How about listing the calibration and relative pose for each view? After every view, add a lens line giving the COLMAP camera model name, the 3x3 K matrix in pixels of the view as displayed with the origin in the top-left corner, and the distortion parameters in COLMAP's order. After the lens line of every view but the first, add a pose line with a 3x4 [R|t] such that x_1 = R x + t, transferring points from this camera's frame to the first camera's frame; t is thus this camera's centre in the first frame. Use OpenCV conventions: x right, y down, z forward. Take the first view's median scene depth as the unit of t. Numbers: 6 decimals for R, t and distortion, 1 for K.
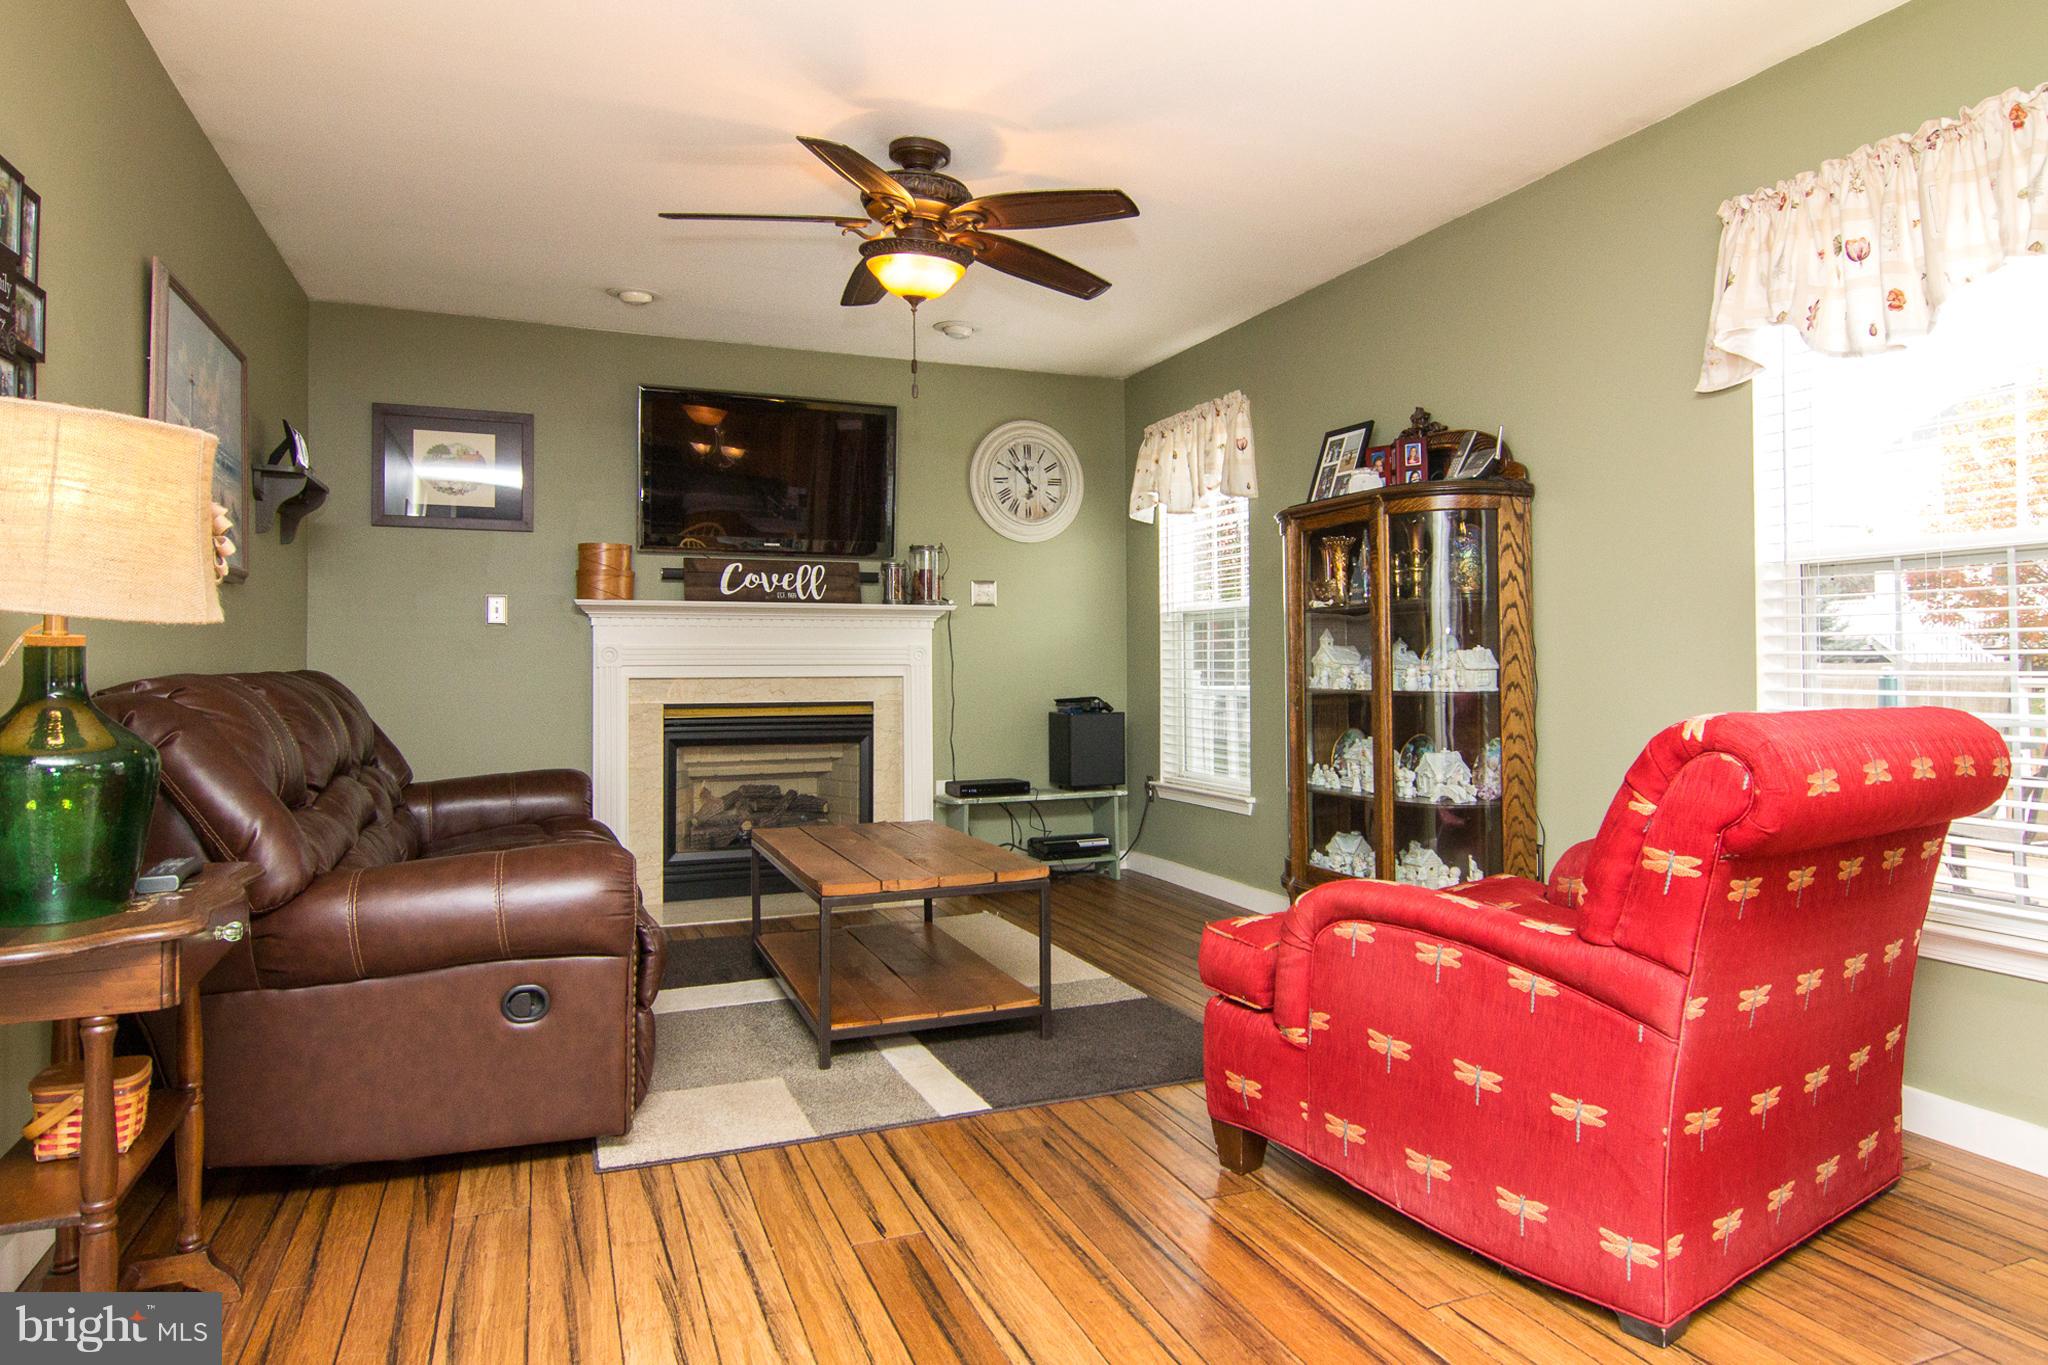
lens RADIAL K [[1223.1, 0, 1024.0], [0, 1223.1, 682.5], [0, 0, 1]] dist [-0.001137, 0.000064]
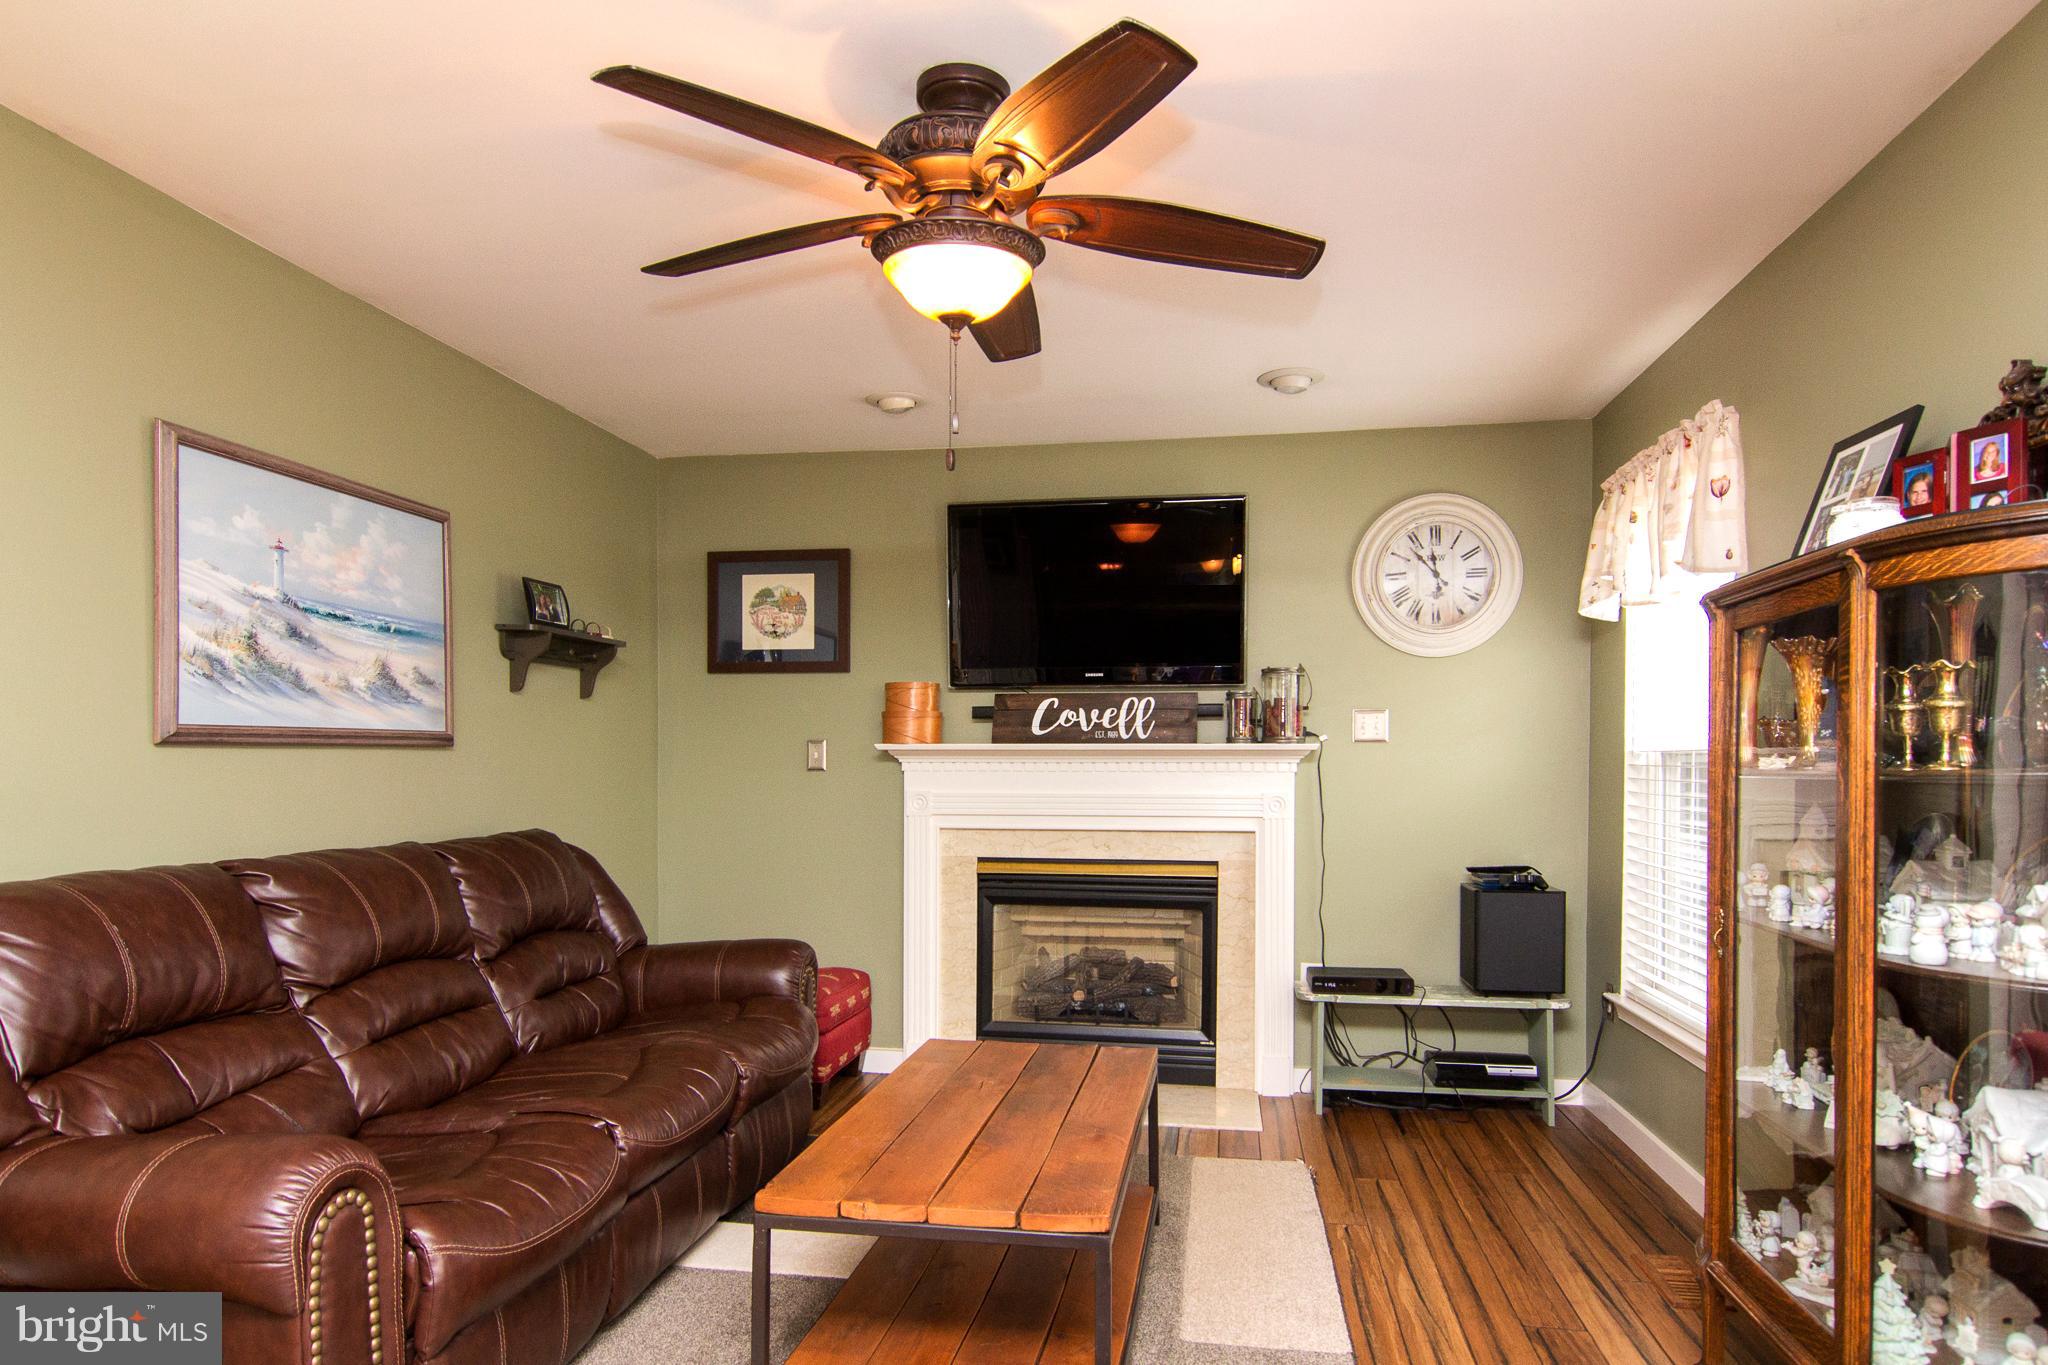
lens RADIAL K [[1125.0, 0, 1028.5], [0, 1125.0, 802.2], [0, 0, 1]] dist [0.001758, 0.000573]
pose [[0.851712, 0.021990, -0.523548, 0.167241], [-0.012402, 0.999685, 0.021813, -0.040230], [0.523863, -0.012086, 0.851717, 0.303648]]
